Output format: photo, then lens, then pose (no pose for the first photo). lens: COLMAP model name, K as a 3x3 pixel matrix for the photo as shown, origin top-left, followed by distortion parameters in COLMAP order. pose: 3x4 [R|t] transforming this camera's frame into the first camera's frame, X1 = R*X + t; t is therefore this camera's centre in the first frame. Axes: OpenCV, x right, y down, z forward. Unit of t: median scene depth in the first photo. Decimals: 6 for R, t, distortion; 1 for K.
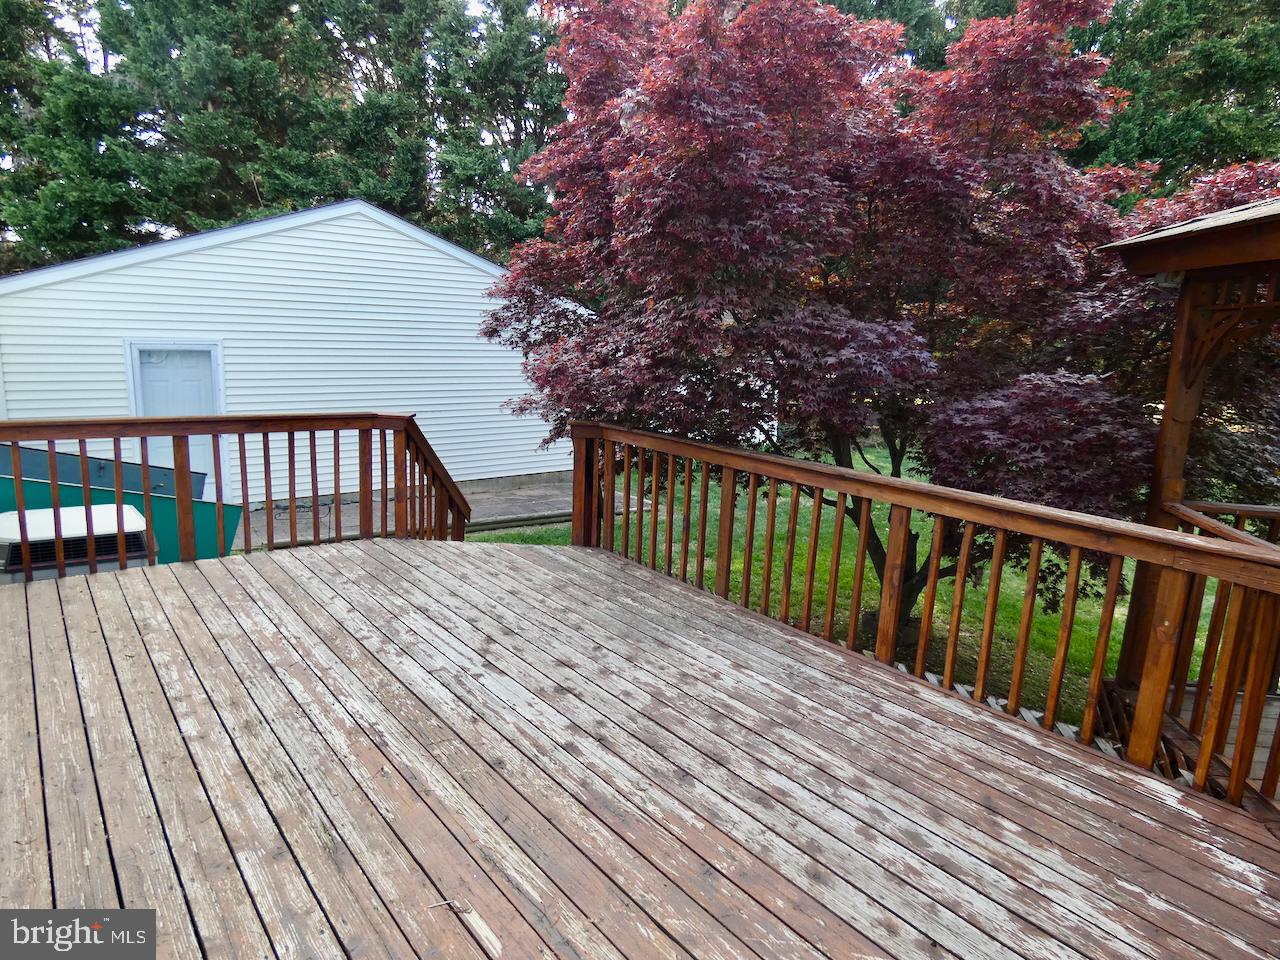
lens RADIAL K [[772.0, 0, 640.9], [0, 772.0, 473.5], [0, 0, 1]] dist [0.003041, 0.001844]
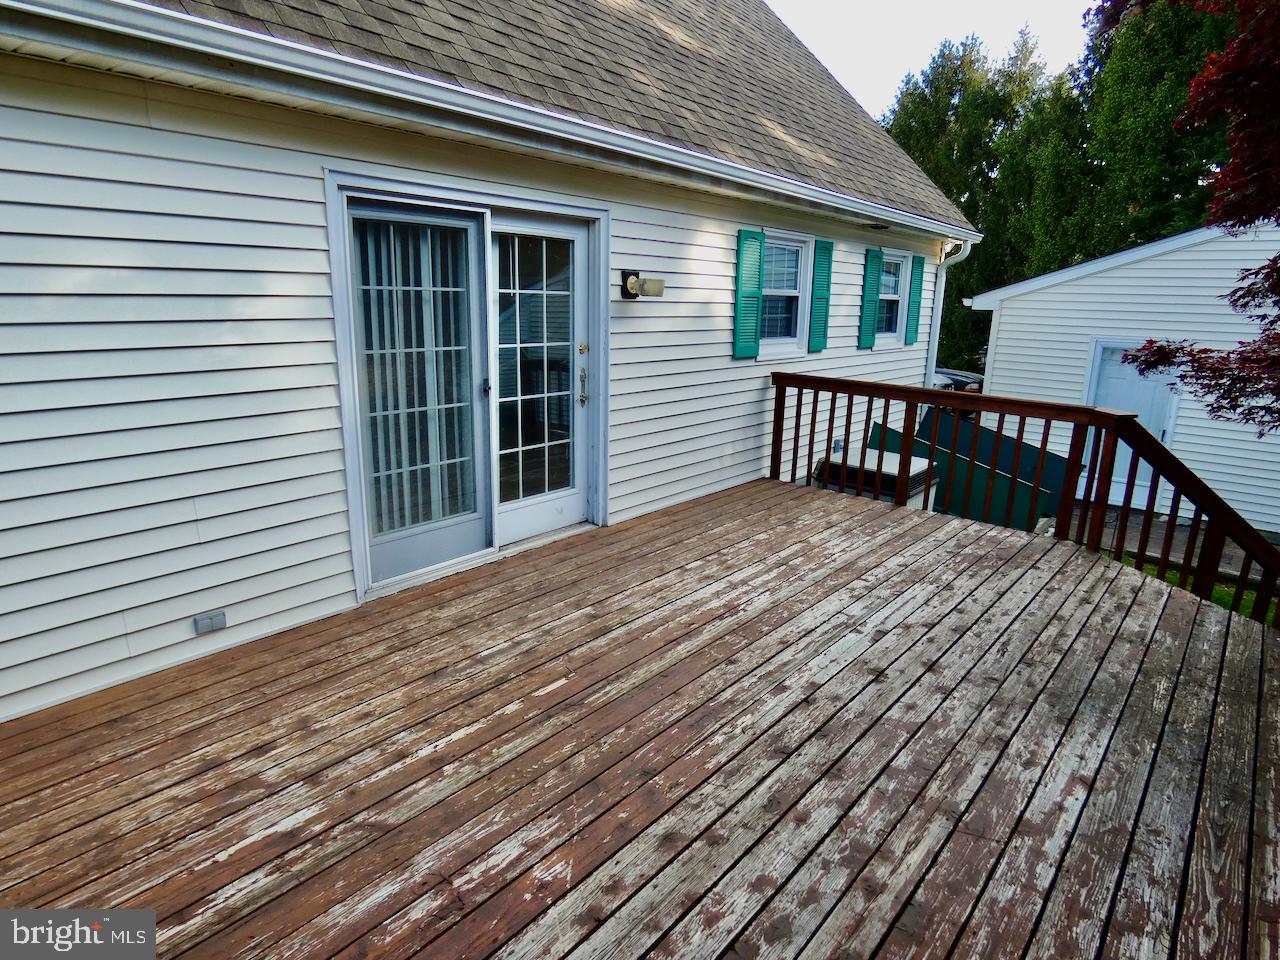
lens RADIAL K [[772.0, 0, 640.9], [0, 772.0, 473.5], [0, 0, 1]] dist [0.003041, 0.001844]
pose [[0.197119, 0.185584, -0.962654, 0.679923], [-0.203727, 0.968239, 0.144945, -0.038942], [0.958978, 0.167547, 0.228667, 0.420746]]
